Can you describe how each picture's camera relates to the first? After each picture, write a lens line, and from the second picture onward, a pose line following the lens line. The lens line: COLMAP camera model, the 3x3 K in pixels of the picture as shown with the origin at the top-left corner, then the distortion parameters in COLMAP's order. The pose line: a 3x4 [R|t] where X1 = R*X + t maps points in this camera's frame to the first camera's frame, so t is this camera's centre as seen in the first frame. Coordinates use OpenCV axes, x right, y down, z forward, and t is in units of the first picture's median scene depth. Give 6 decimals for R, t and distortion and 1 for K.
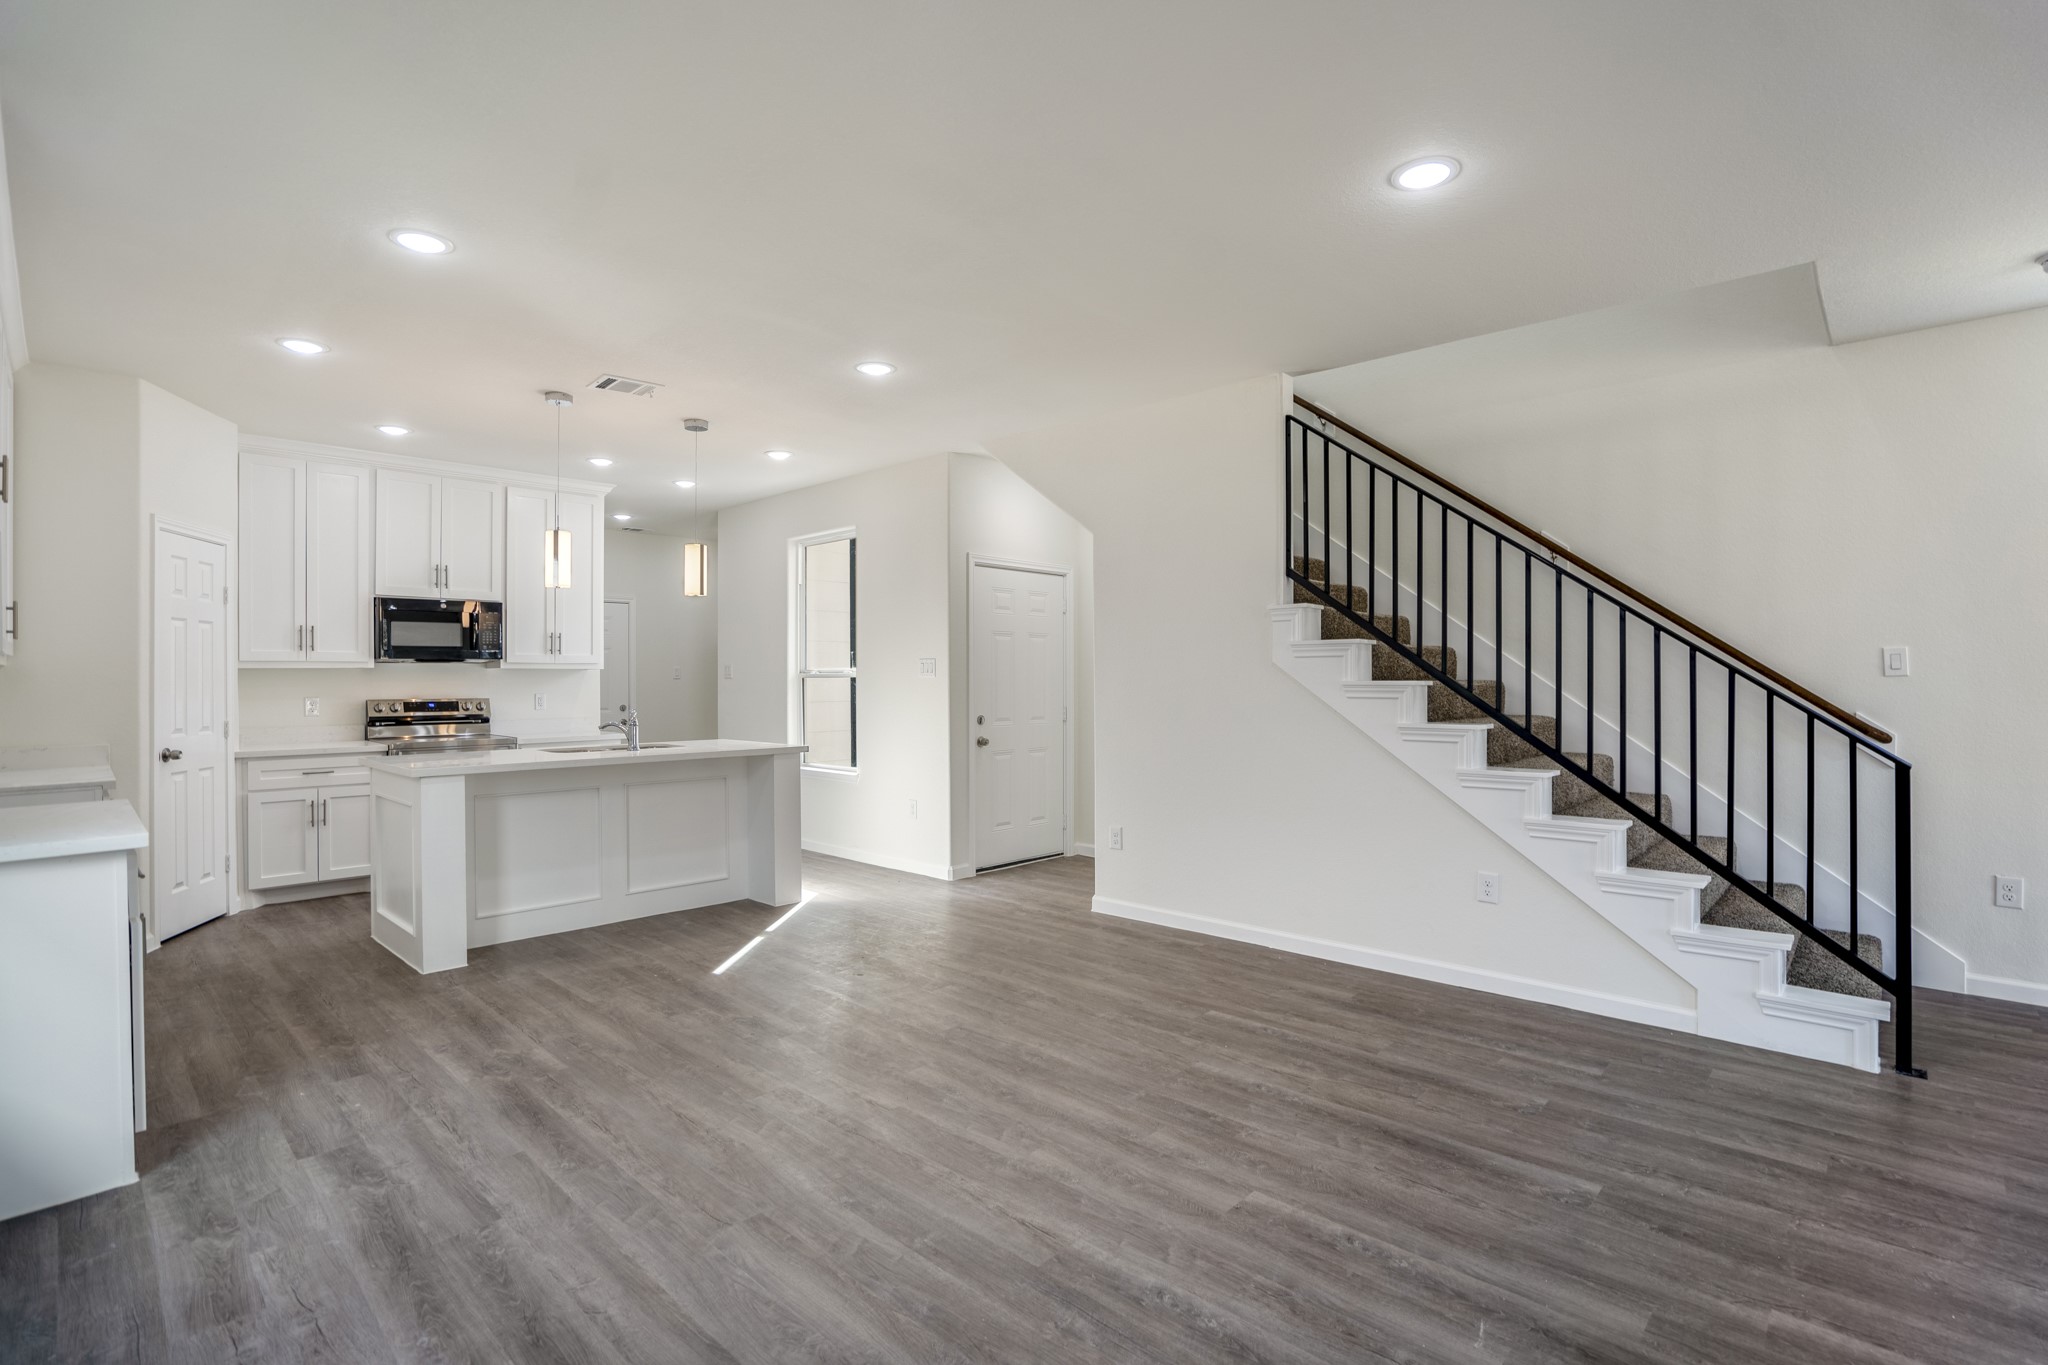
lens RADIAL K [[951.3, 0, 1038.2], [0, 951.3, 687.6], [0, 0, 1]] dist [-0.050399, 0.016093]
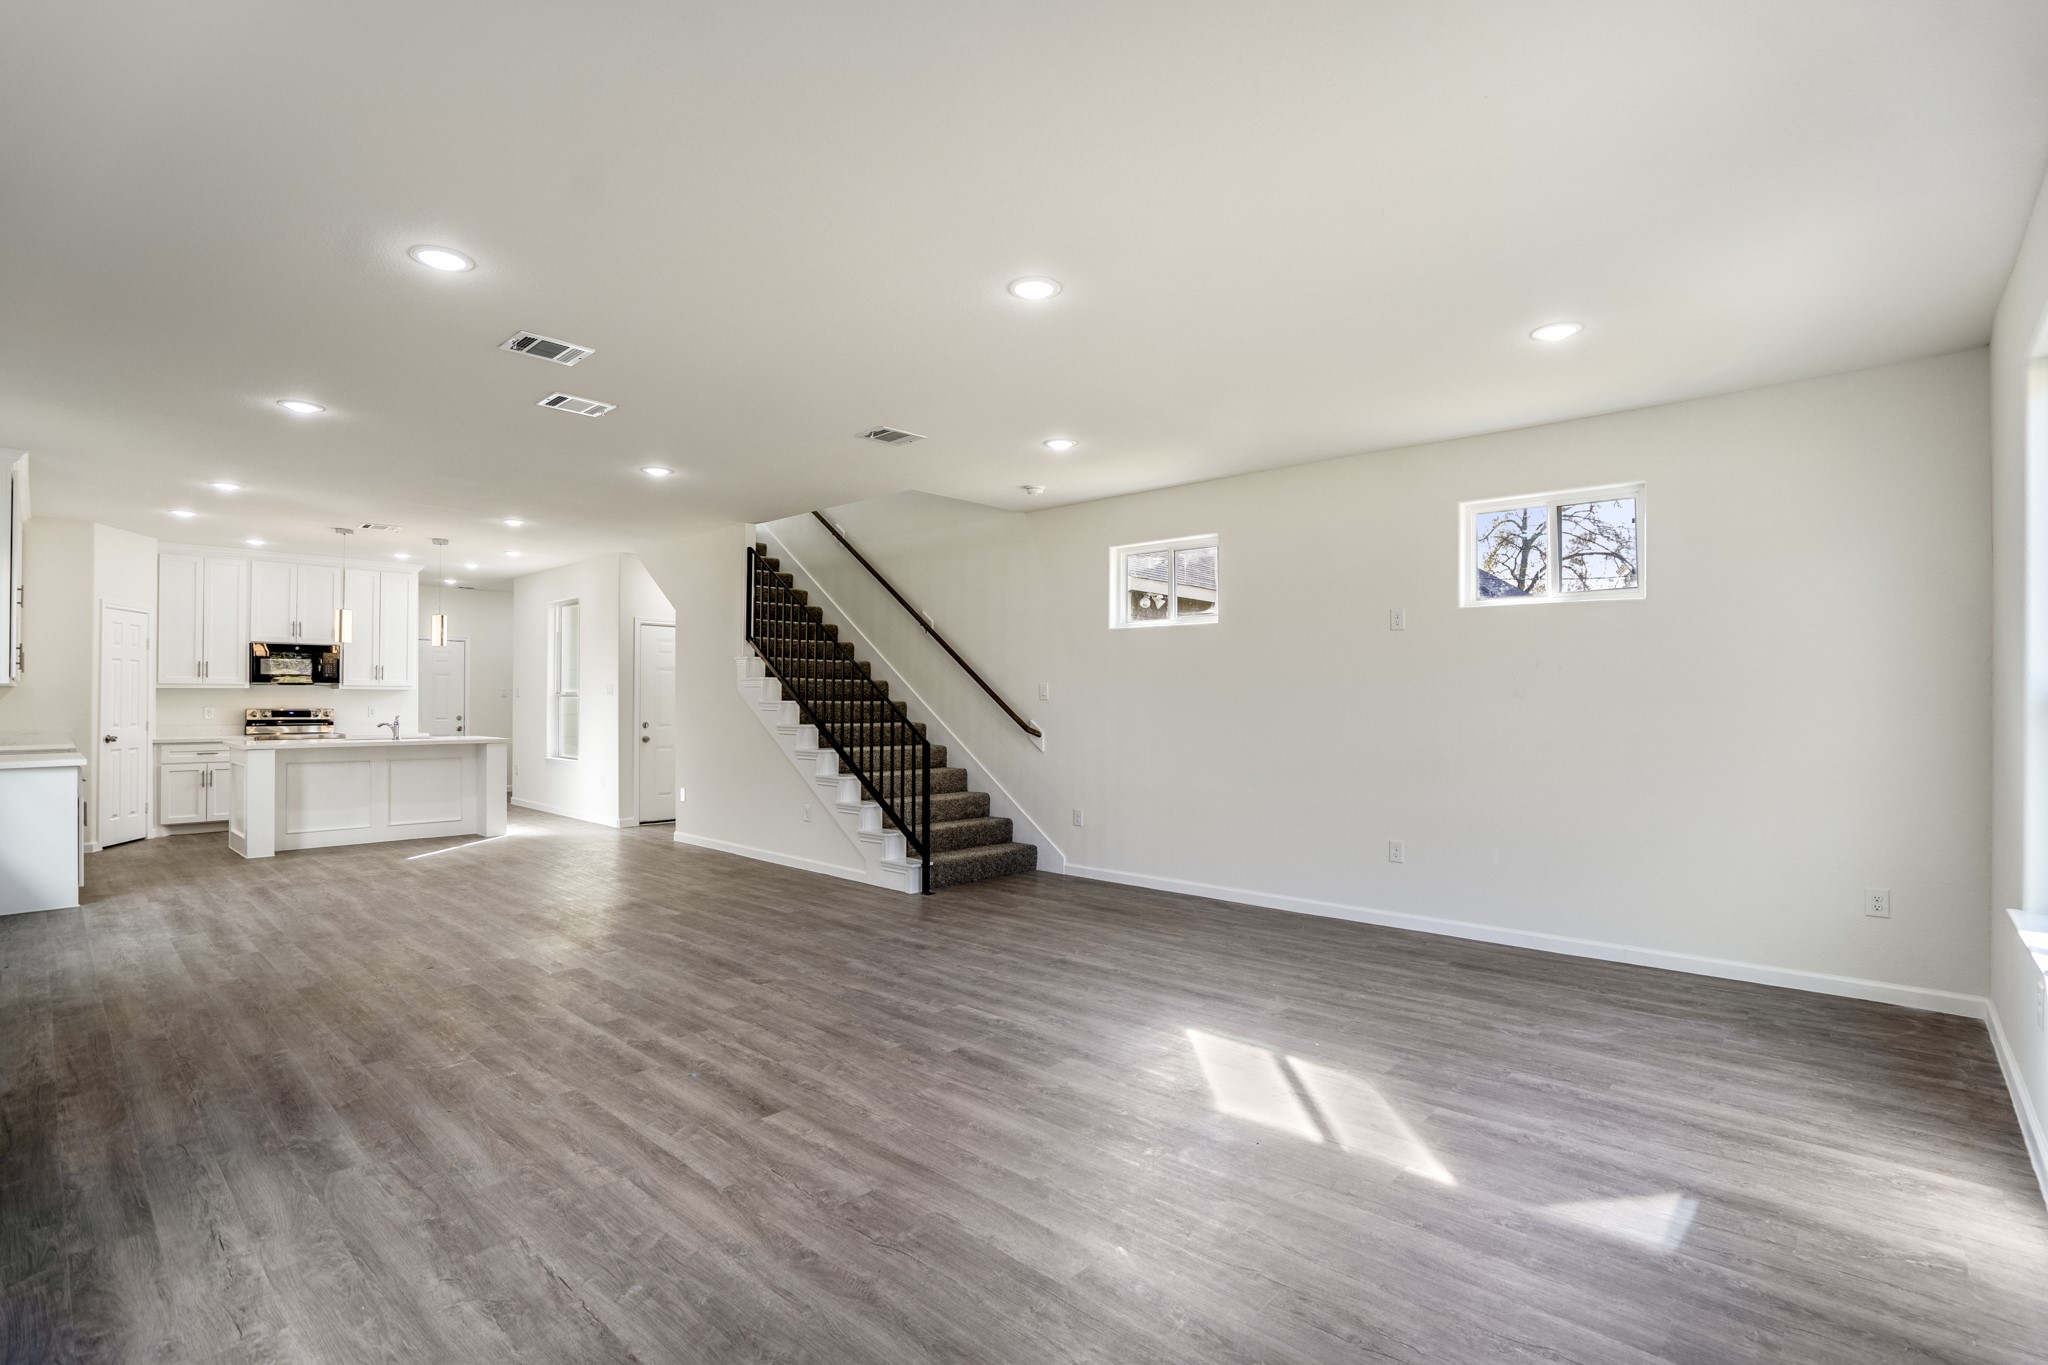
lens RADIAL K [[951.3, 0, 1037.5], [0, 951.3, 700.1], [0, 0, 1]] dist [-0.050399, 0.016093]
pose [[0.999866, 0.007601, 0.014468, 0.653202], [-0.007486, 0.999940, -0.007947, 0.001399], [-0.014527, 0.007838, 0.999864, -0.633498]]
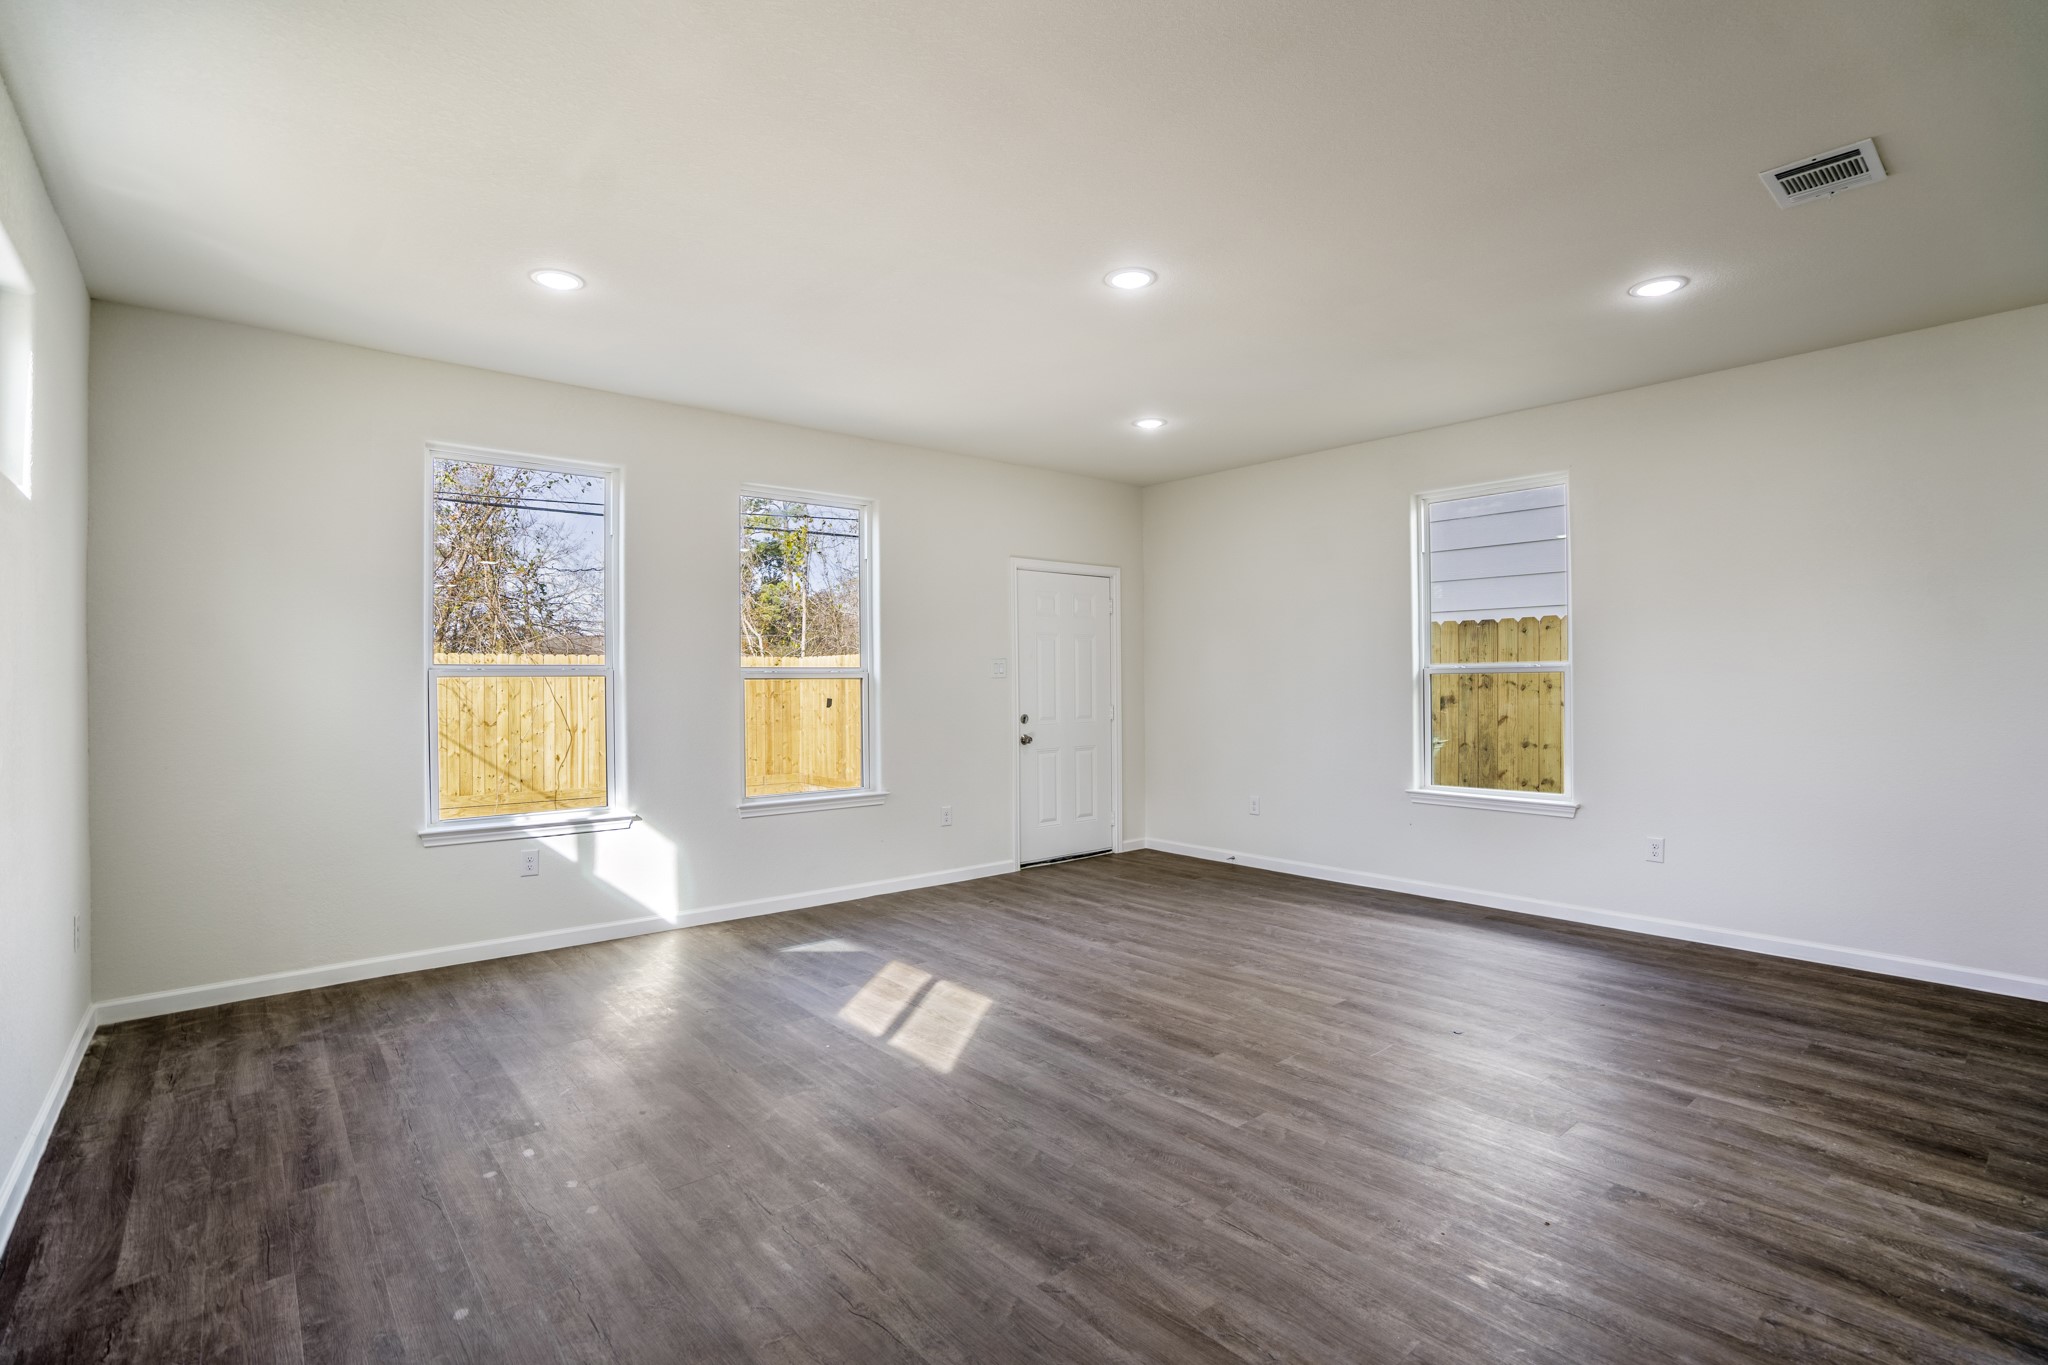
lens RADIAL K [[951.3, 0, 1044.1], [0, 951.3, 679.2], [0, 0, 1]] dist [-0.050399, 0.016093]
pose [[-0.994441, 0.009455, 0.104872, 0.652555], [0.009835, 0.999947, 0.003103, -0.005808], [-0.104837, 0.004117, -0.994481, 0.639858]]
